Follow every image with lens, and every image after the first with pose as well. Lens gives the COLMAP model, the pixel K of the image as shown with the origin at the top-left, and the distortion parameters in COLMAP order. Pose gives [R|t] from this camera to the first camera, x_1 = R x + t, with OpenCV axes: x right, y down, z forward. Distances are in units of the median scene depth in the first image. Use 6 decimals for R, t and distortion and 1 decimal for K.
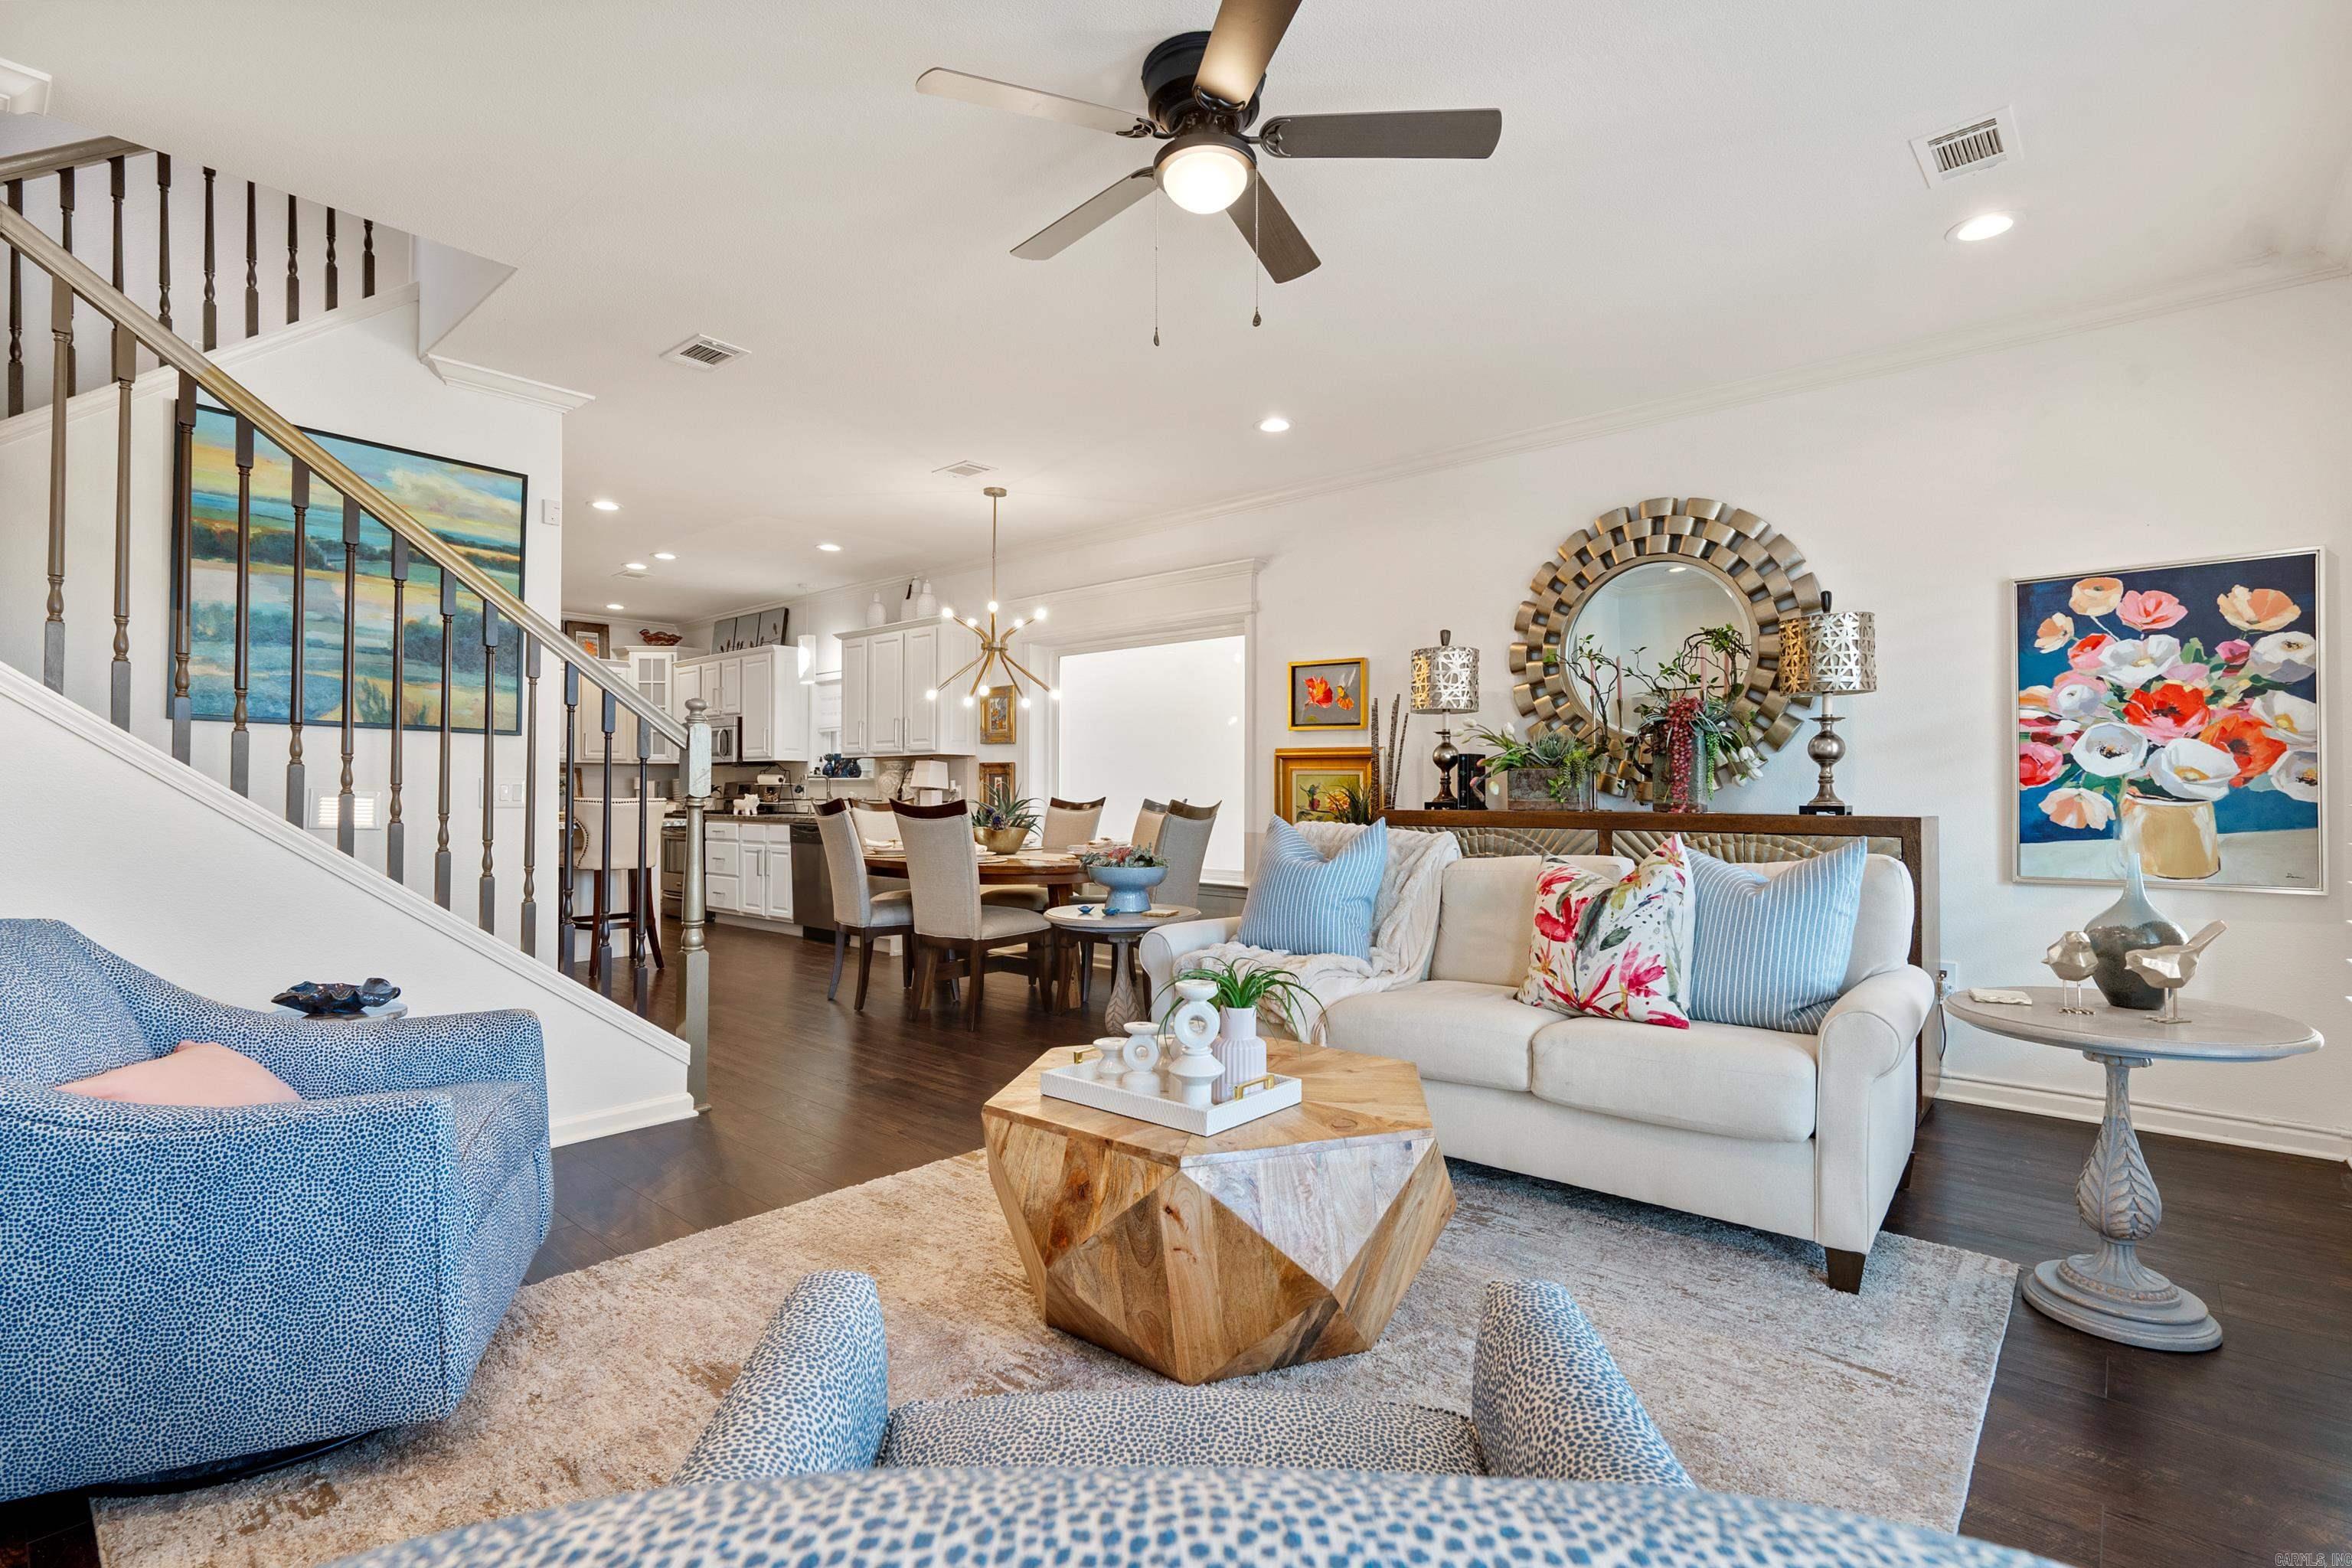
lens RADIAL K [[1077.2, 0, 1161.4], [0, 1077.2, 782.1], [0, 0, 1]] dist [-0.008773, 0.001823]
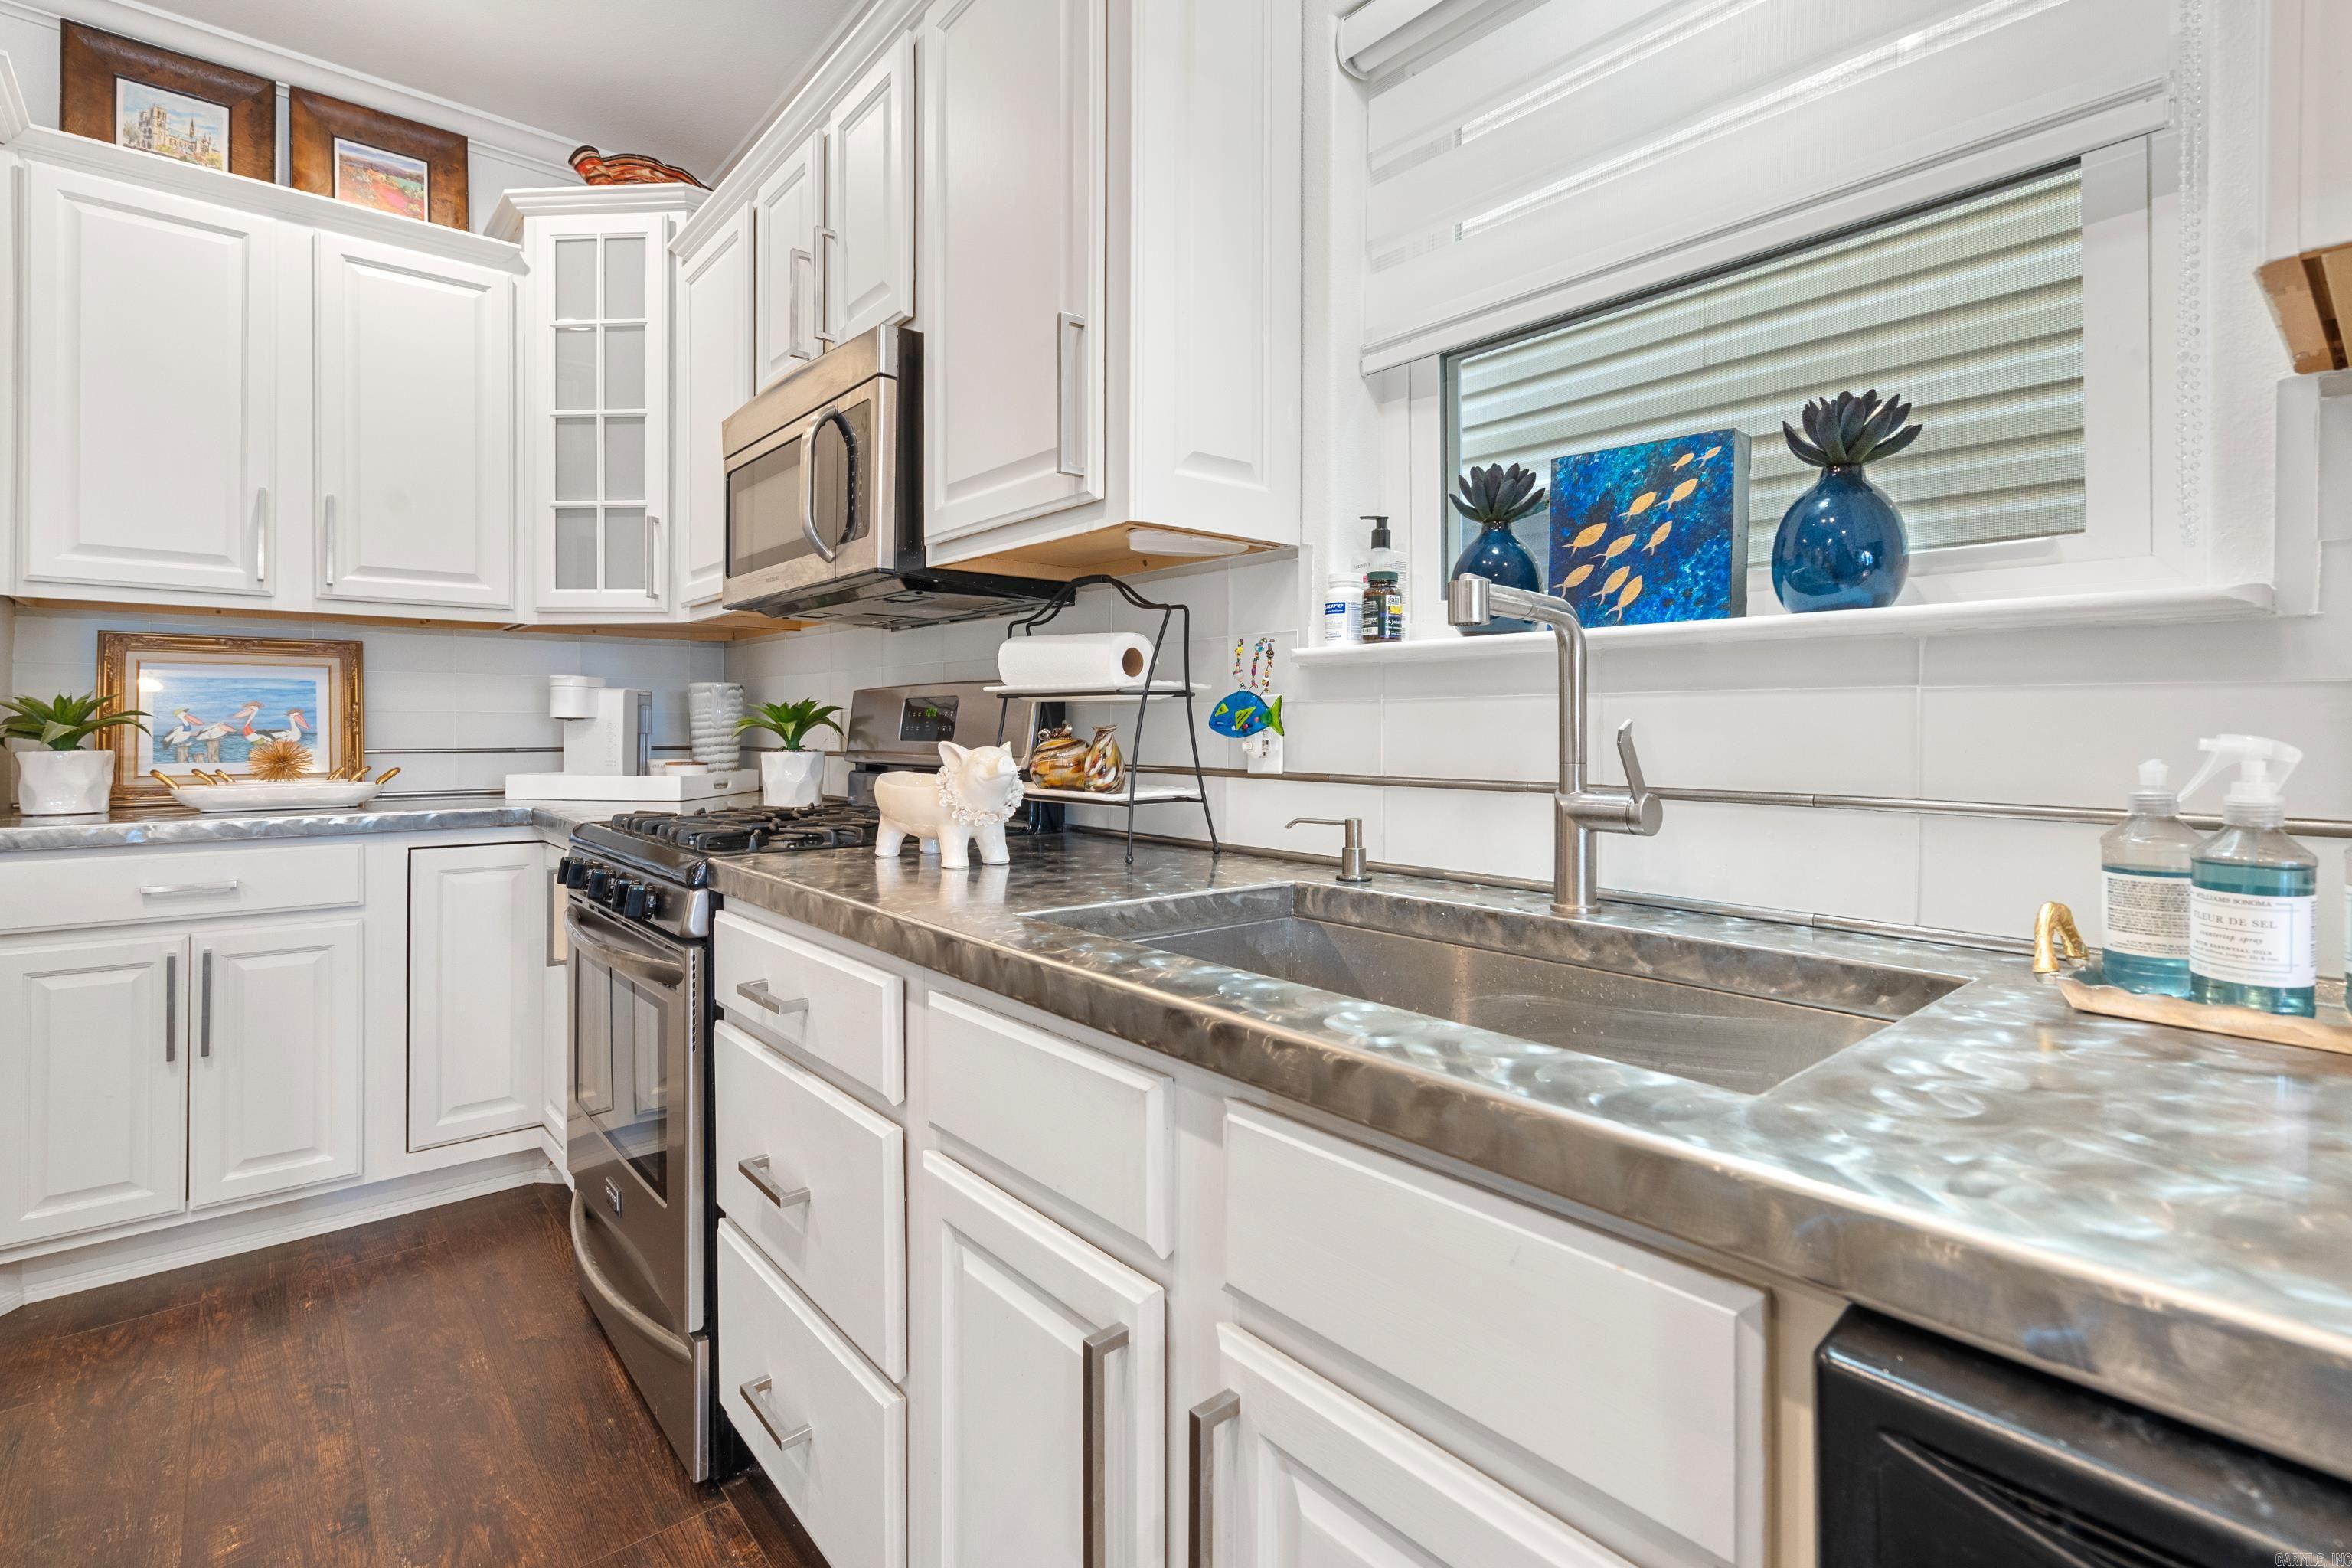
lens RADIAL K [[1077.2, 0, 1182.8], [0, 1077.2, 743.6], [0, 0, 1]] dist [-0.008773, 0.001823]
pose [[0.991447, 0.007353, -0.130302, -0.366502], [-0.004433, 0.999733, 0.022687, 0.008422], [0.130434, -0.021915, 0.991215, 0.938643]]
